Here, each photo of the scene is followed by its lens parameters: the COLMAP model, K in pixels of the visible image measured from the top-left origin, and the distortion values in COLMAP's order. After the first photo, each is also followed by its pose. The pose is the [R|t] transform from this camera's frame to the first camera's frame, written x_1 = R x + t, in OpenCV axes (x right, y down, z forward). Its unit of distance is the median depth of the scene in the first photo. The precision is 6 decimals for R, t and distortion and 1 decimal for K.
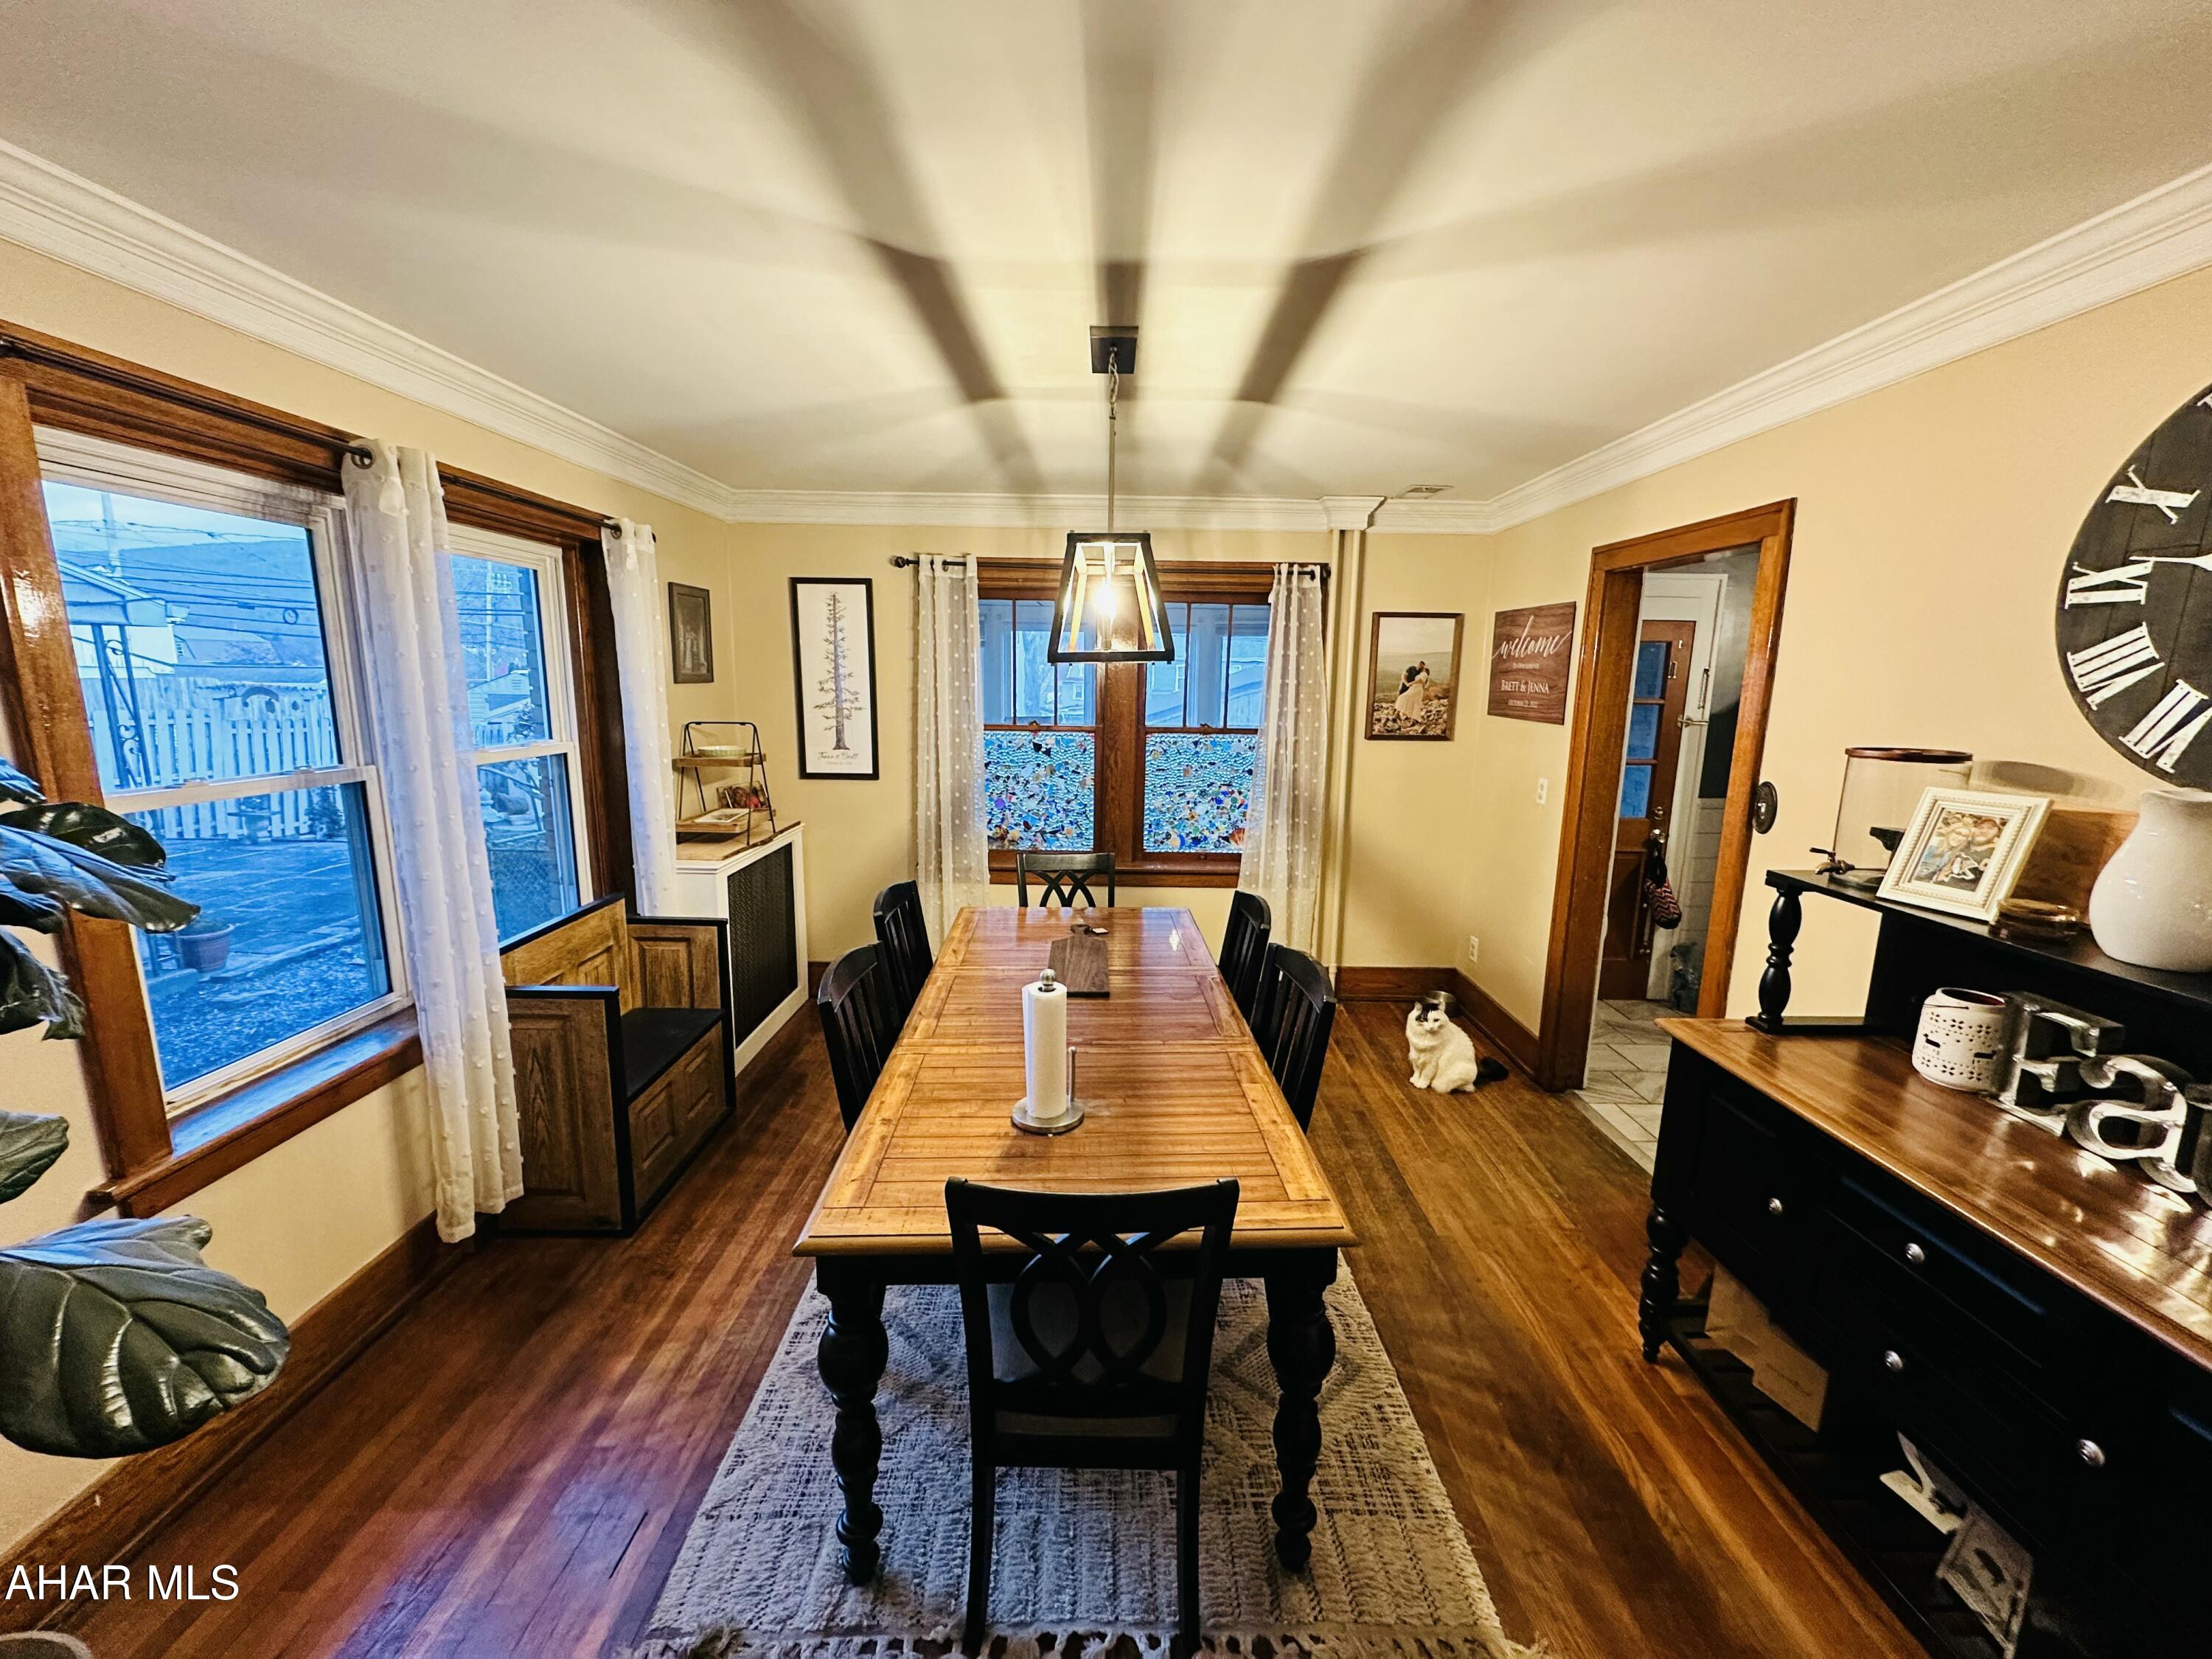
lens RADIAL K [[877.9, 0, 1107.8], [0, 877.9, 823.8], [0, 0, 1]] dist [-0.002038, -0.000059]
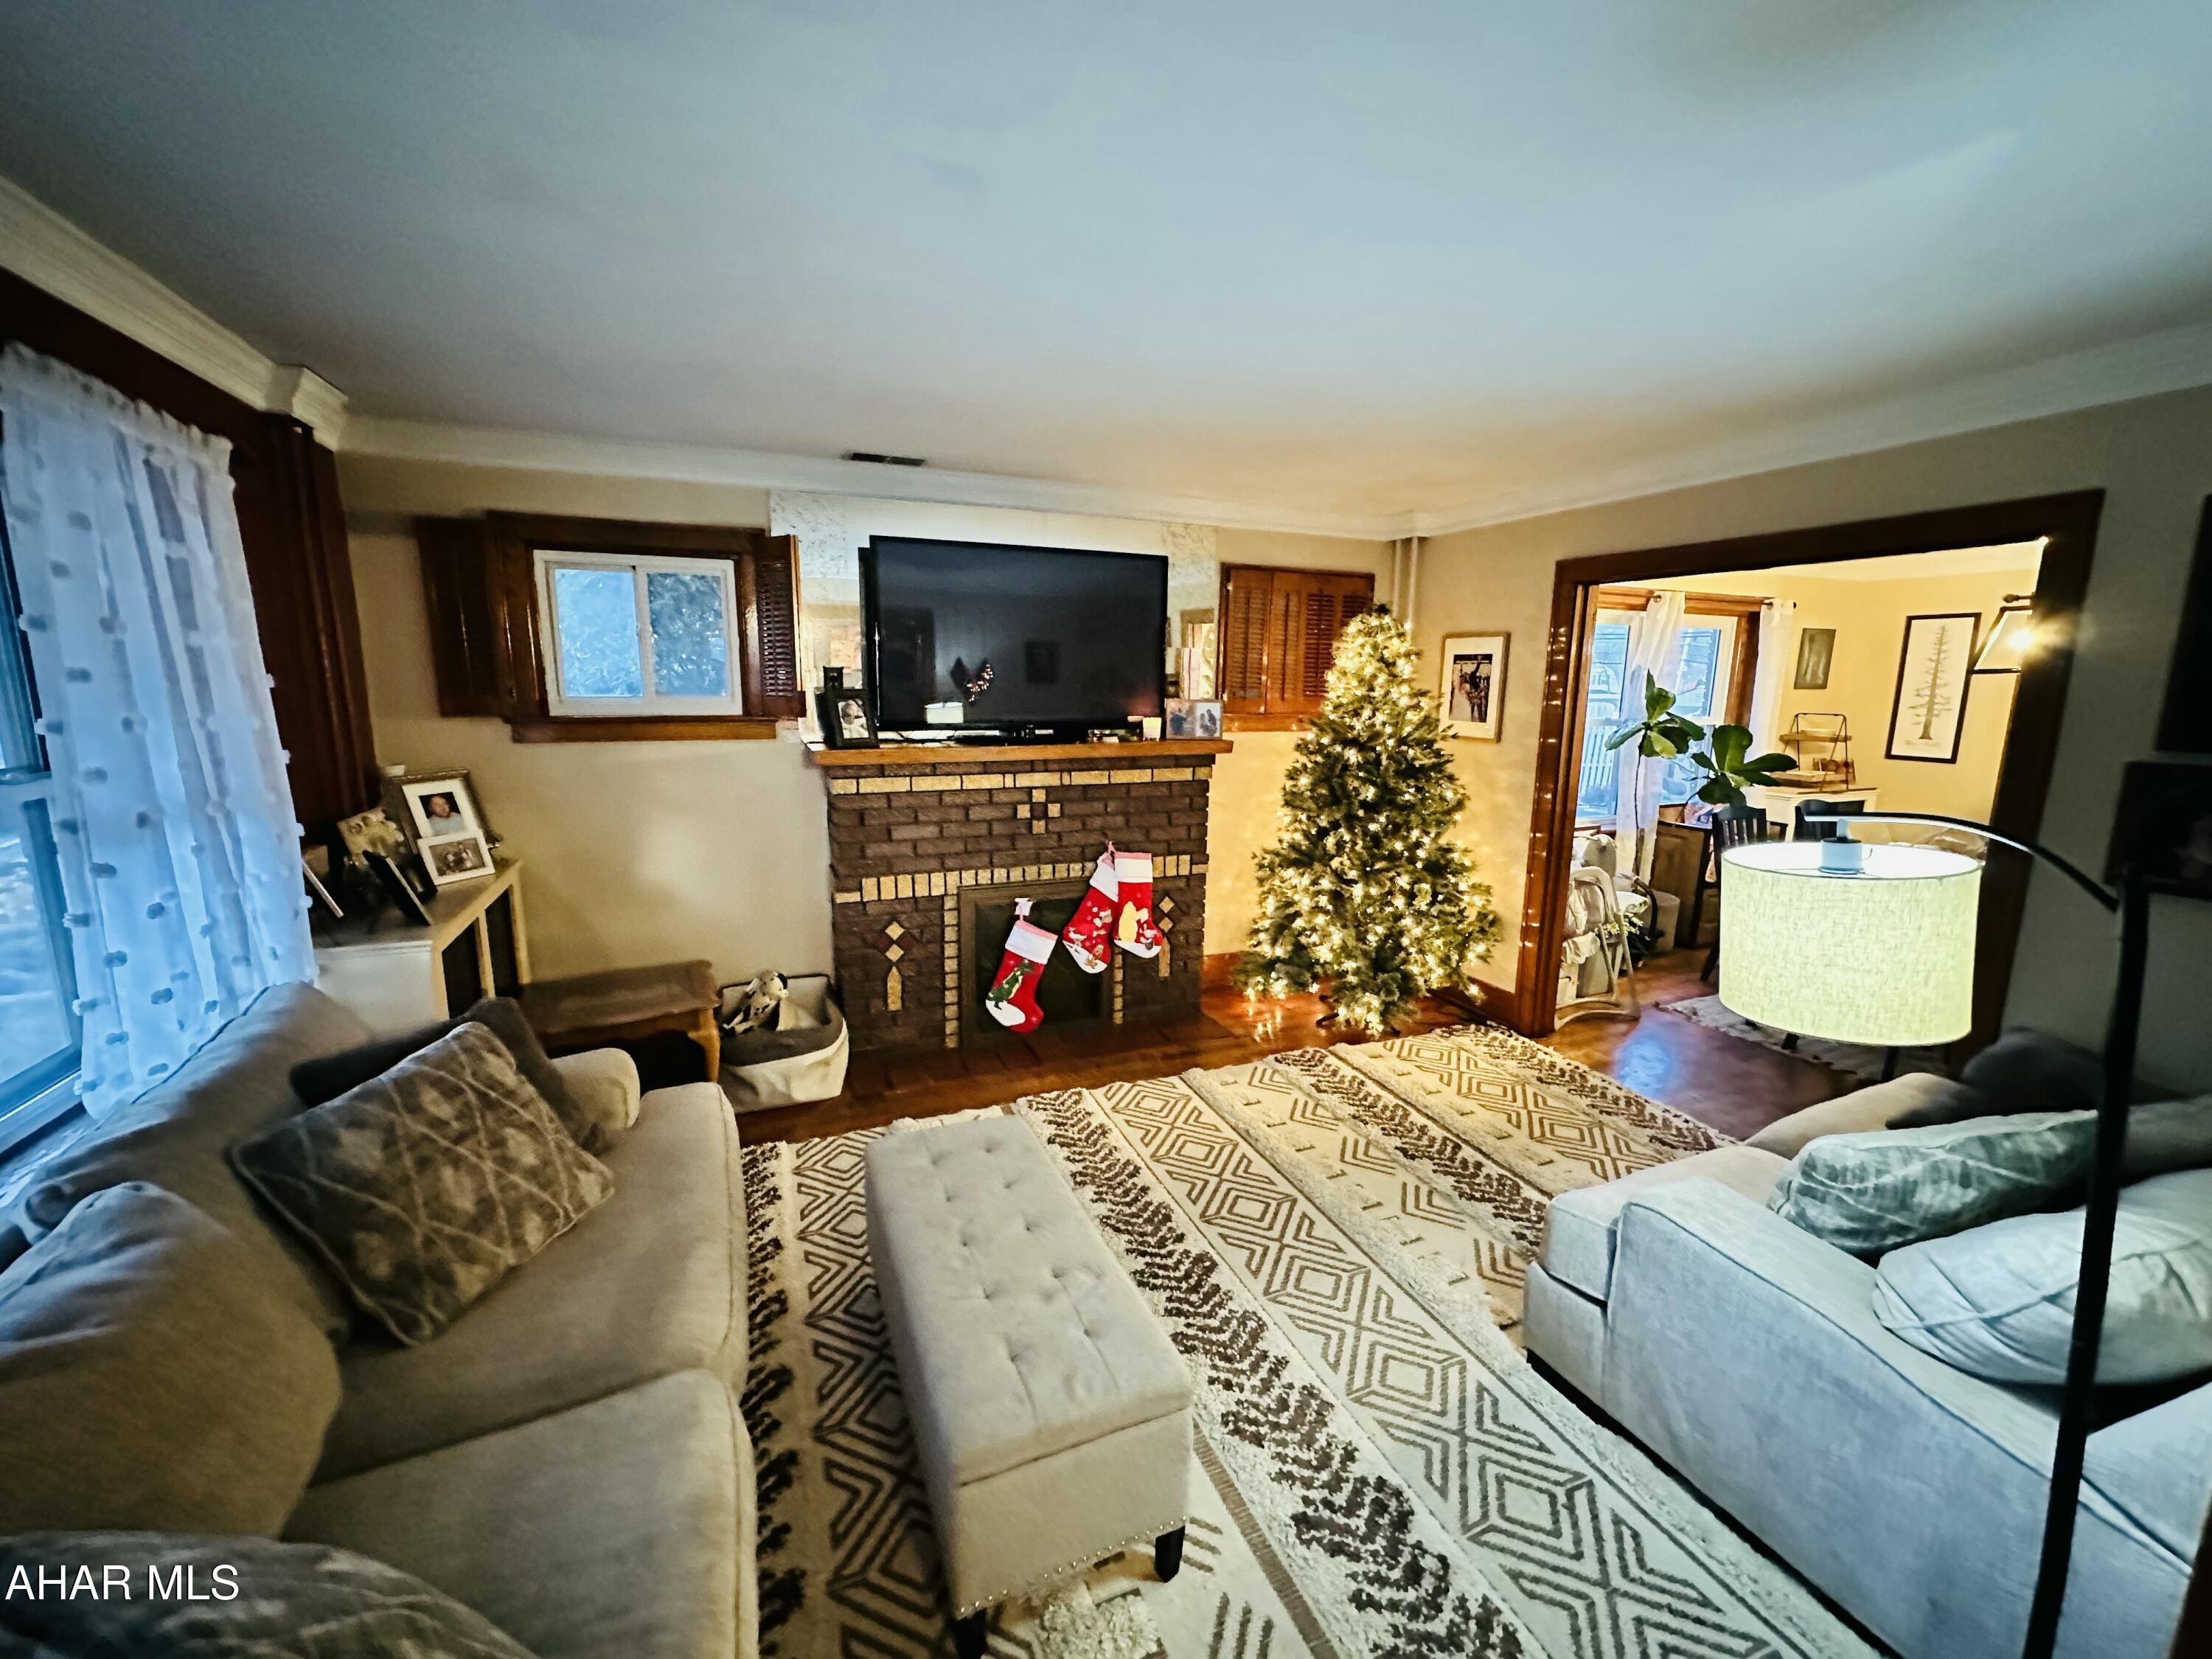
lens RADIAL K [[877.9, 0, 1105.8], [0, 877.9, 827.8], [0, 0, 1]] dist [-0.002038, -0.000059]
pose [[0.379928, 0.147278, -0.913216, 0.477390], [-0.161552, 0.982635, 0.091263, 0.132426], [0.910800, 0.112859, 0.397123, -0.686387]]
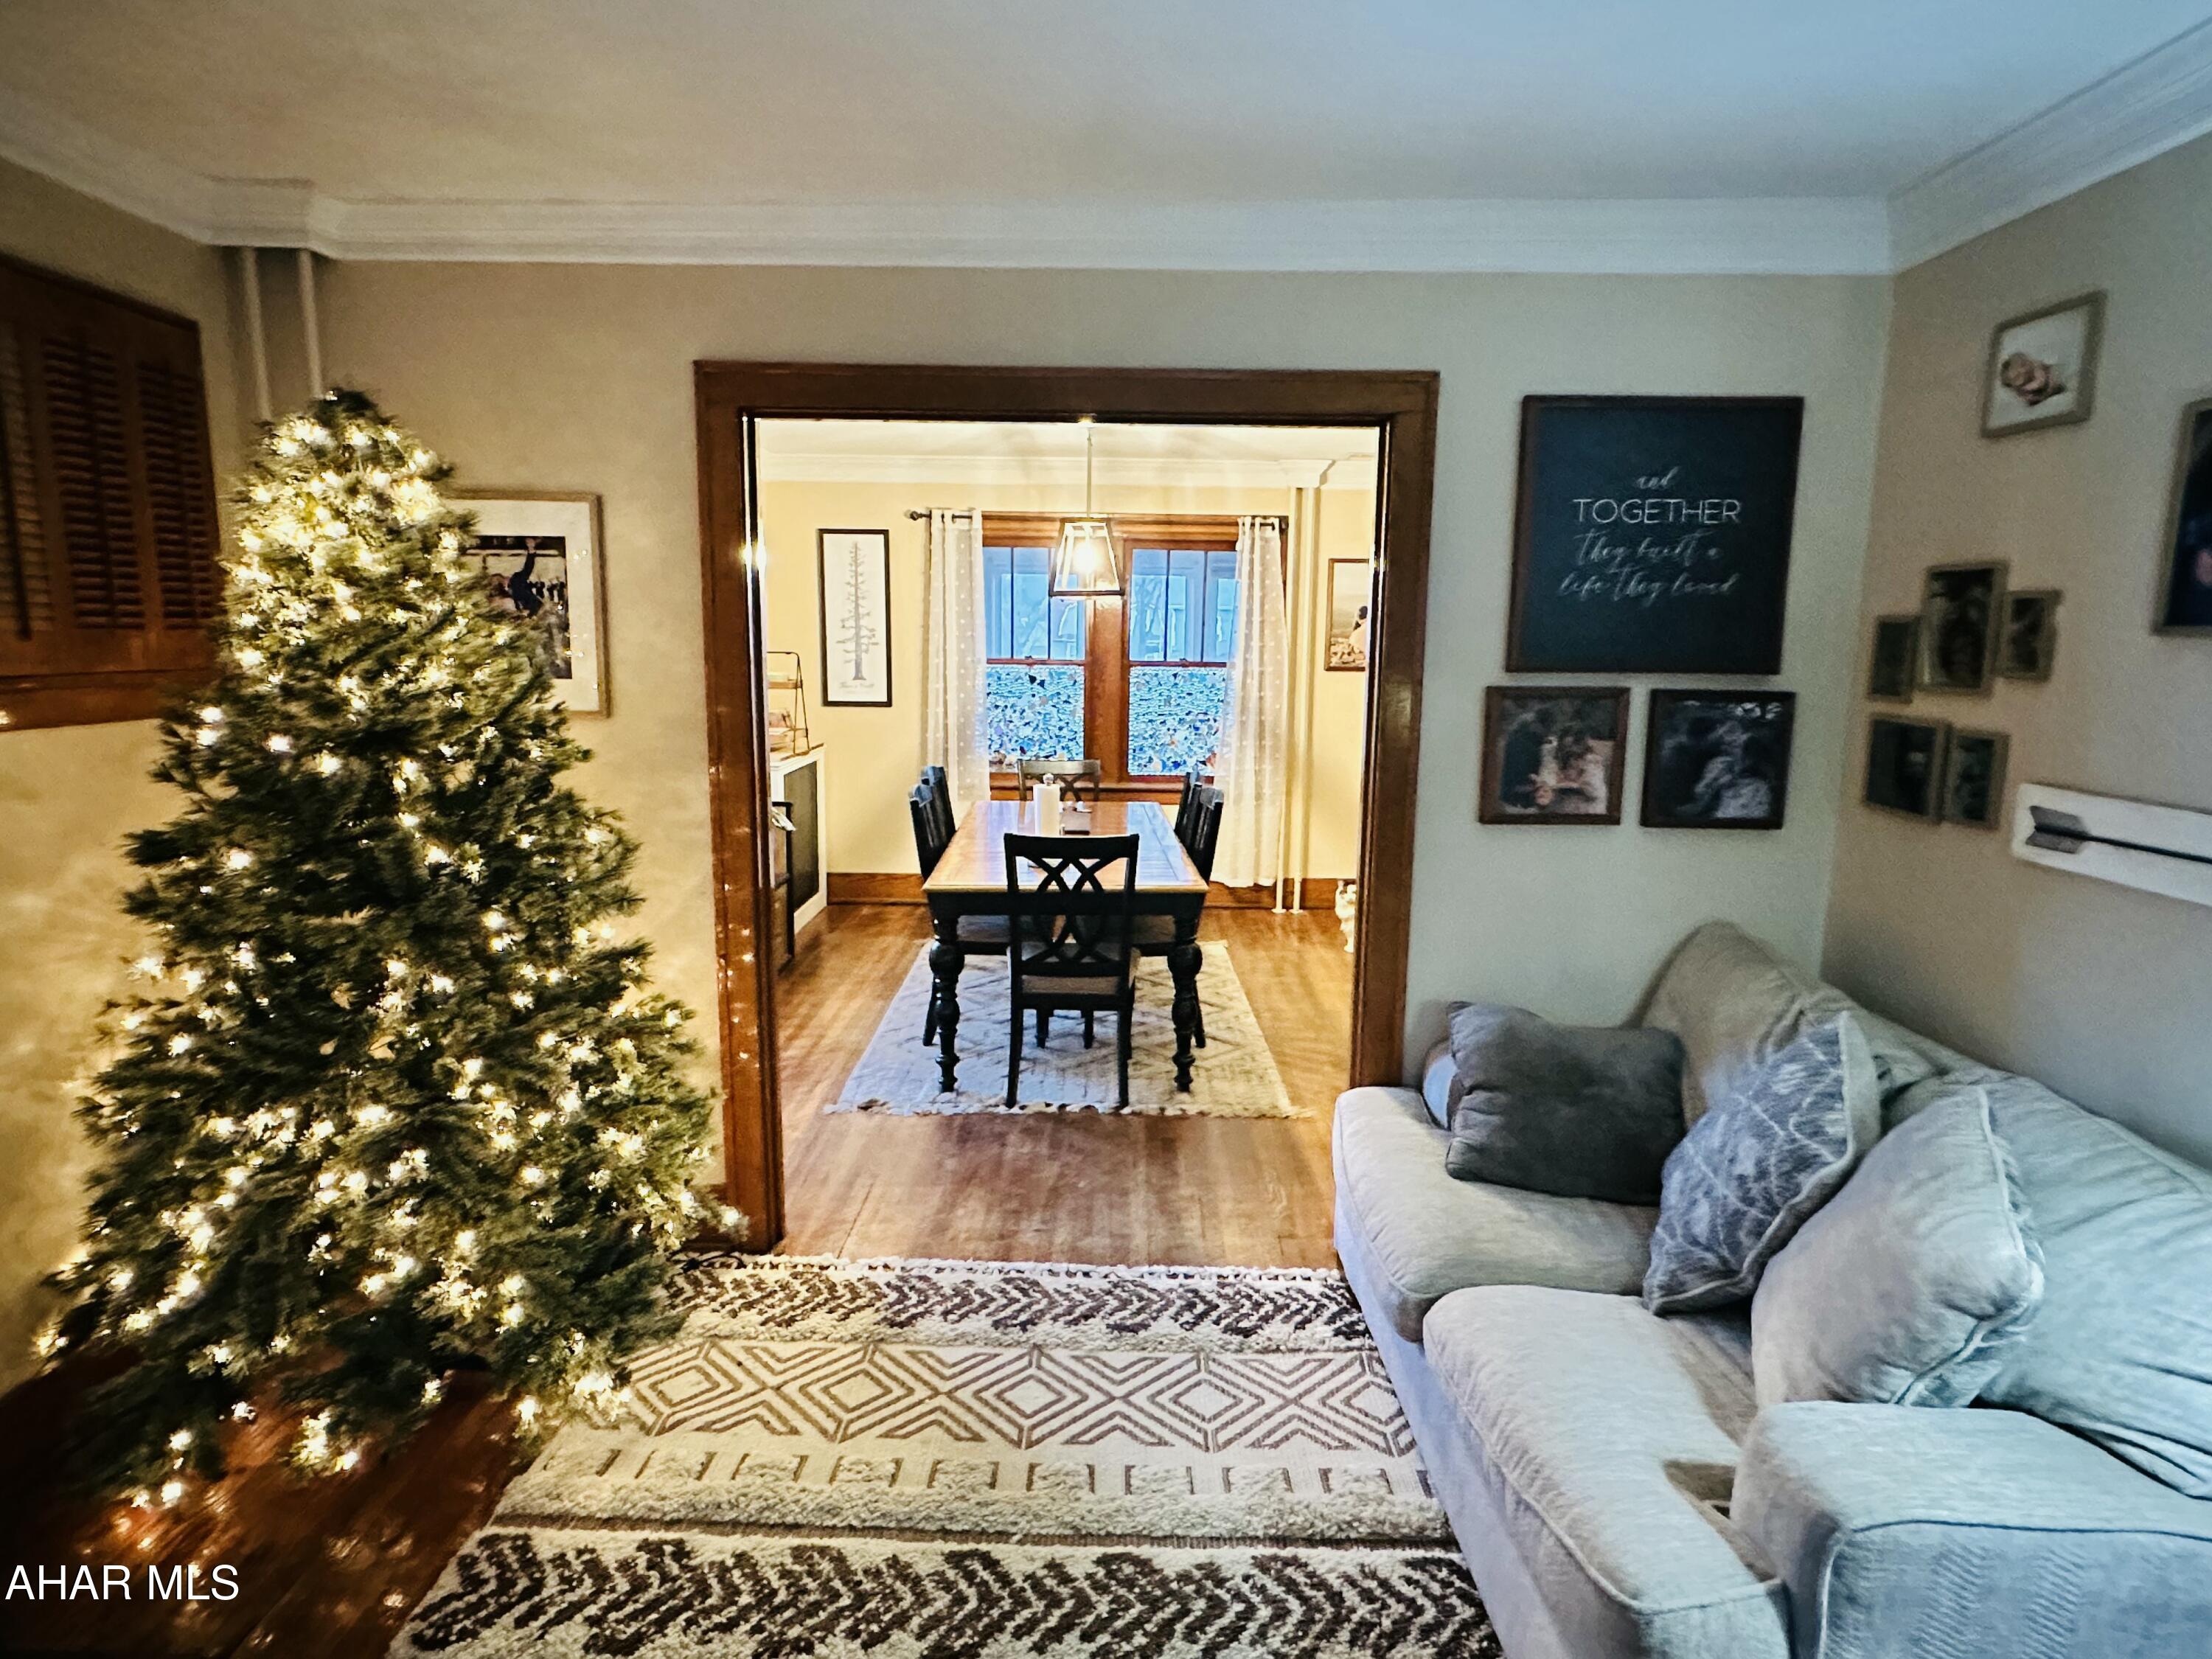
lens RADIAL K [[1238.4, 0, 1099.4], [0, 1238.4, 841.6], [0, 0, 1]] dist [-0.005401, -0.000467]
pose [[0.999922, 0.001110, -0.012450, 0.025426], [-0.001144, 0.999996, -0.002760, 0.128574], [0.012447, 0.002774, 0.999919, -0.594869]]
